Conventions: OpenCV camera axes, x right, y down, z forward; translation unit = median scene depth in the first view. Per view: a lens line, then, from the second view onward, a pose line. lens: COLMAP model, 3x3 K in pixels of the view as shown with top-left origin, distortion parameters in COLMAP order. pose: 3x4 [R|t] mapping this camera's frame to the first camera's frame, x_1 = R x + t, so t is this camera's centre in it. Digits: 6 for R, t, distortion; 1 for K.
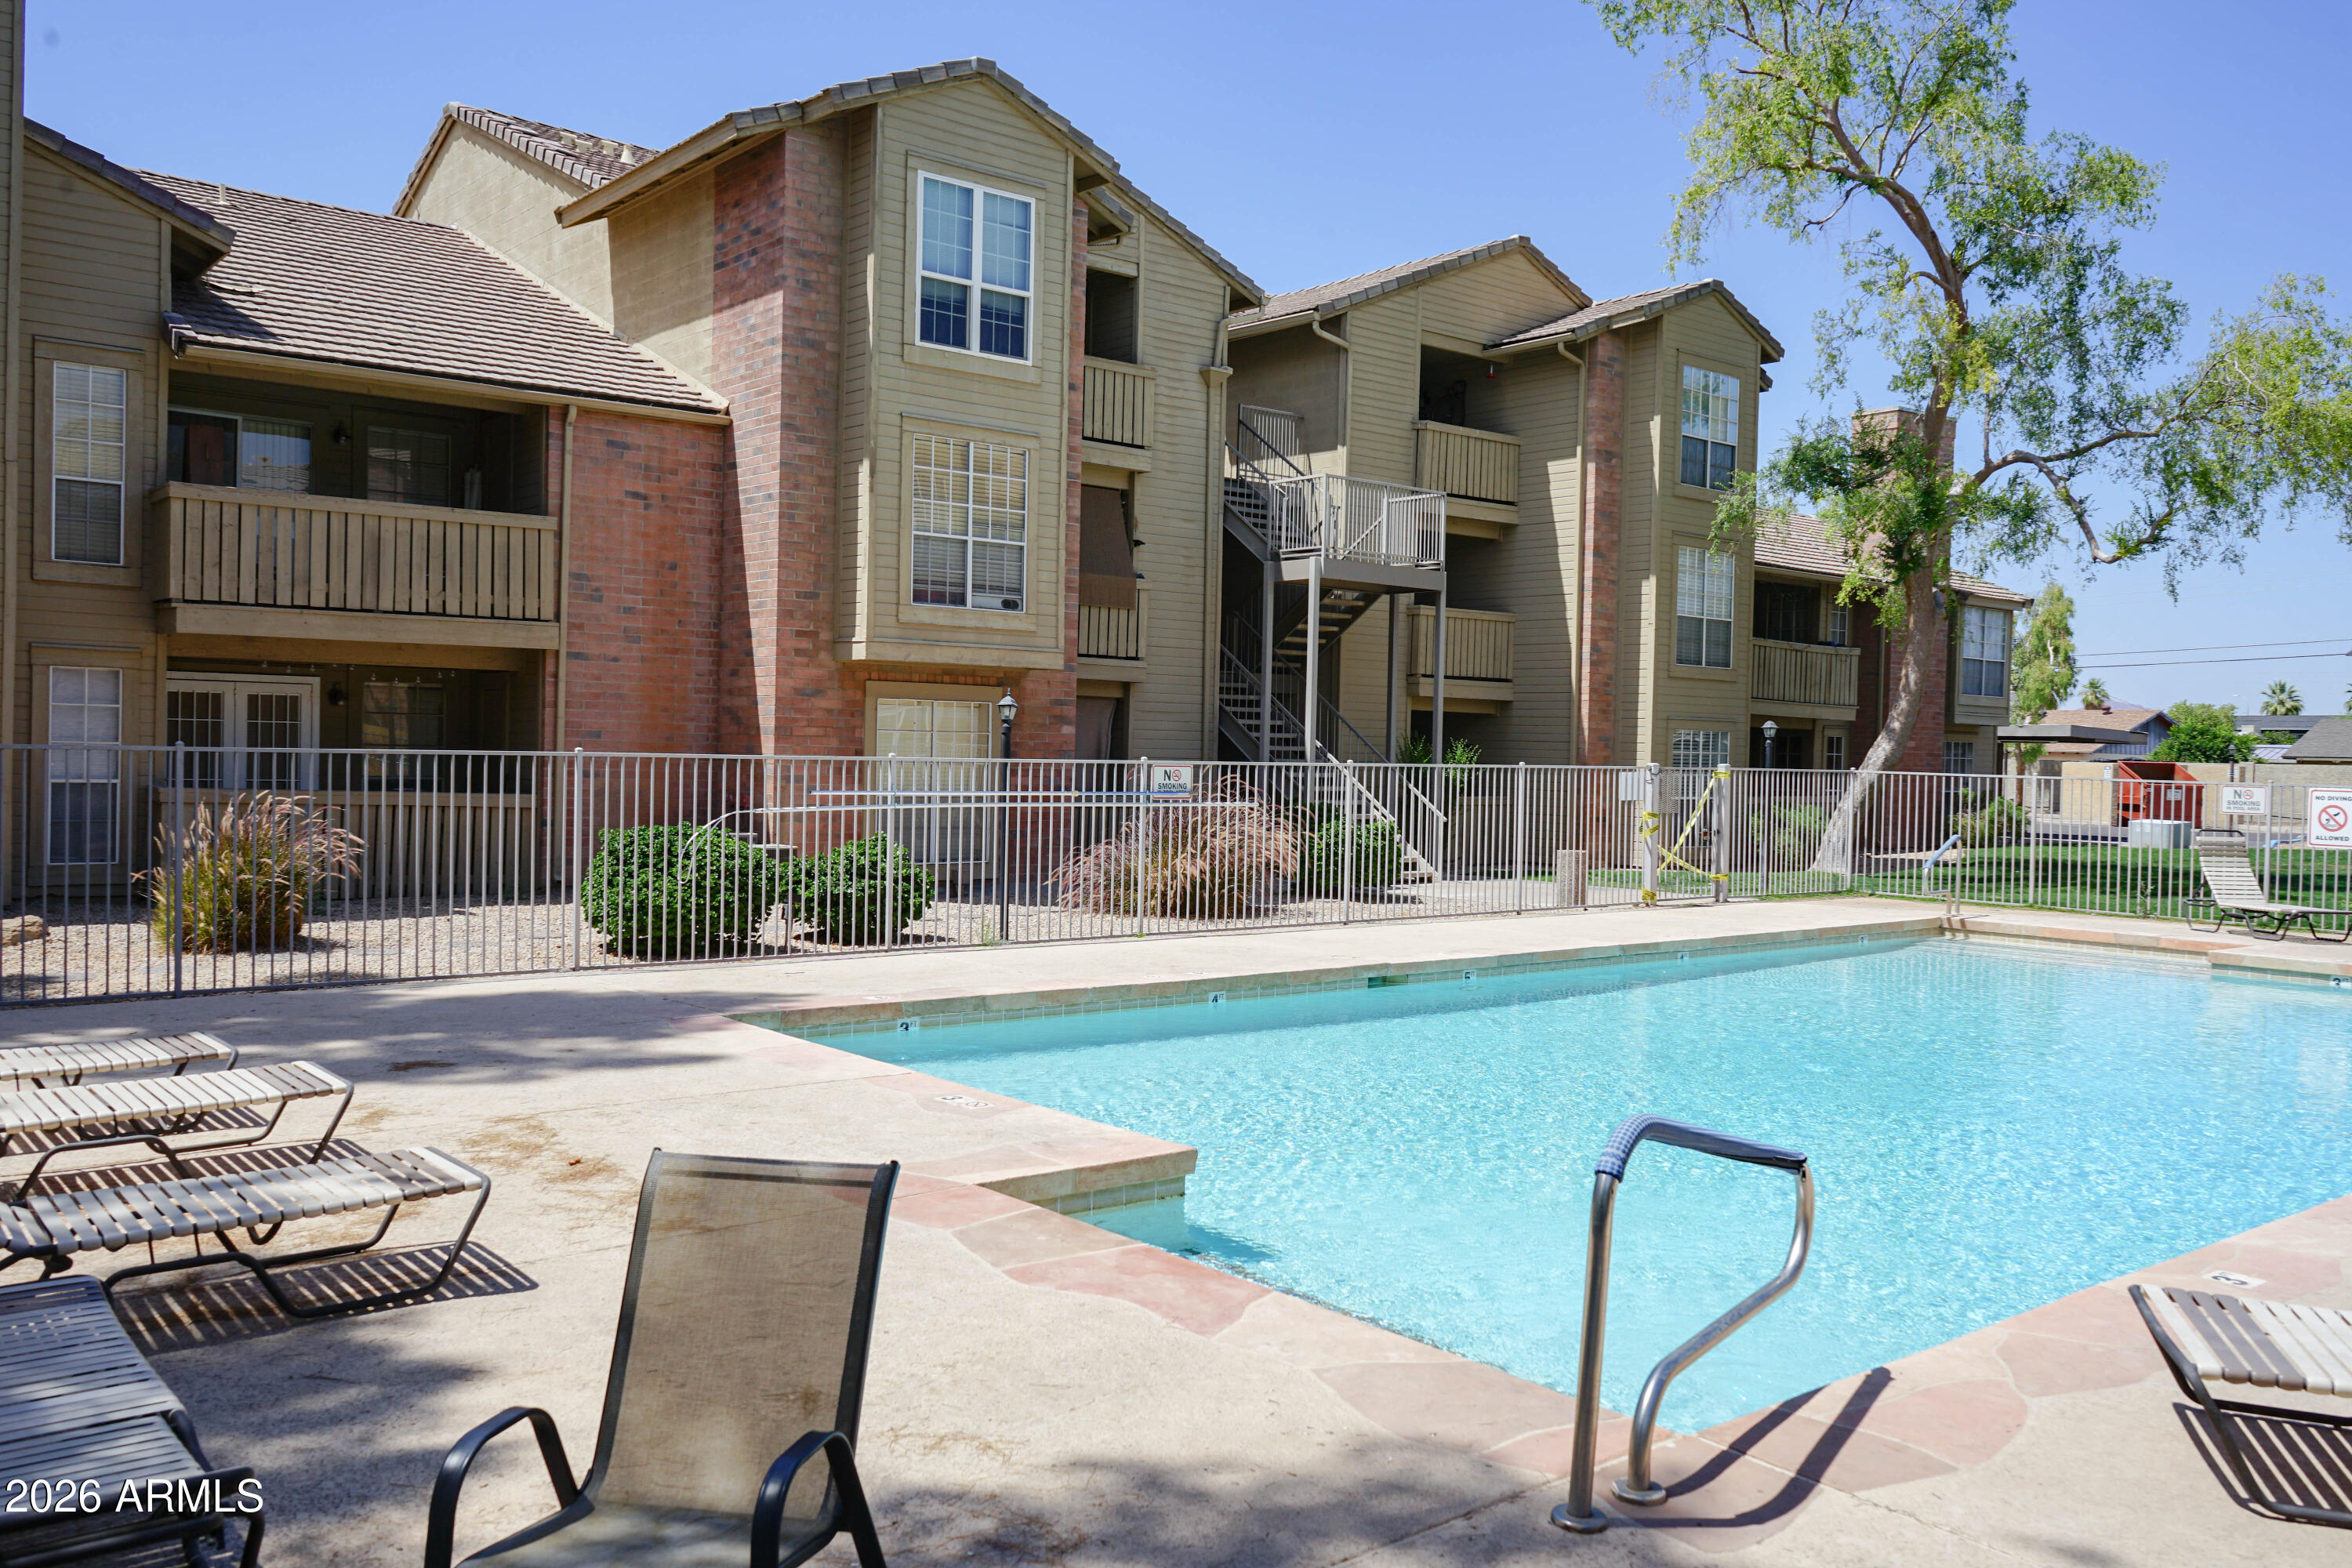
lens RADIAL K [[1885.5, 0, 1176.0], [0, 1885.5, 784.0], [0, 0, 1]] dist [-0.014025, 0.012728]
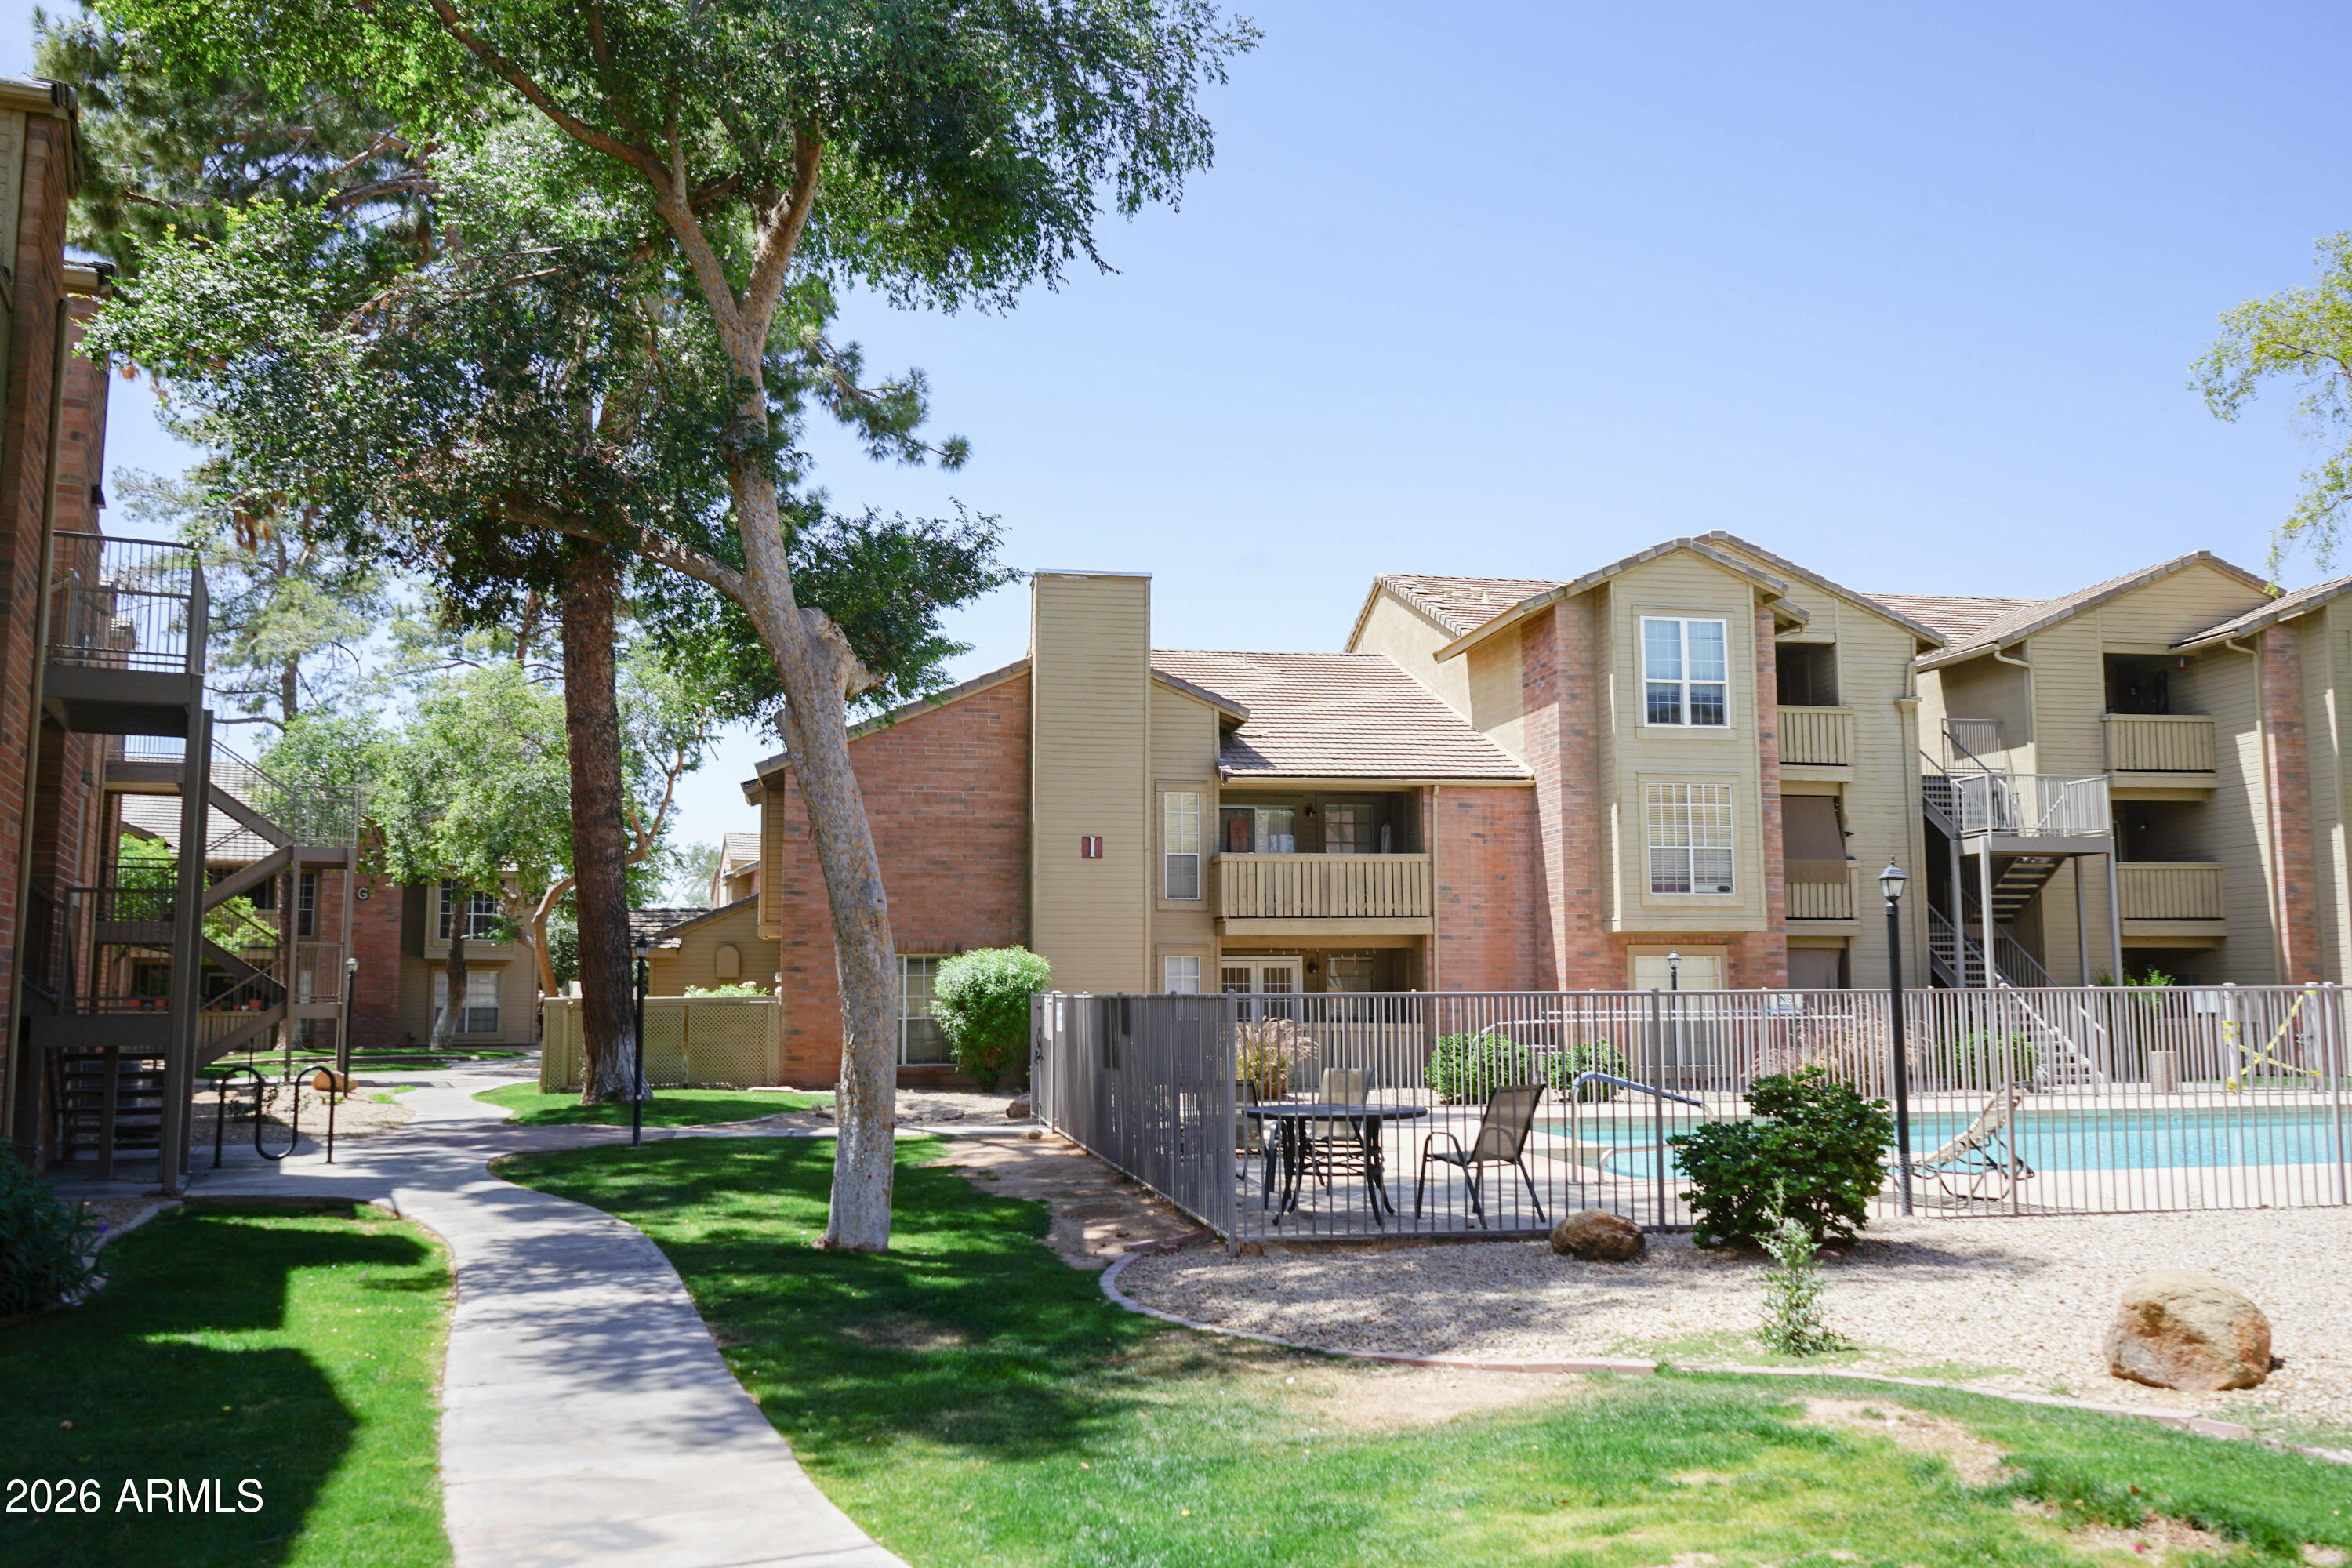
lens RADIAL K [[1880.5, 0, 1180.4], [0, 1880.5, 787.6], [0, 0, 1]] dist [-0.012486, 0.004232]
pose [[0.871394, -0.080742, -0.483894, 0.261033], [0.014856, 0.990254, -0.138479, 0.023778], [0.490359, 0.113481, 0.864101, -0.494802]]
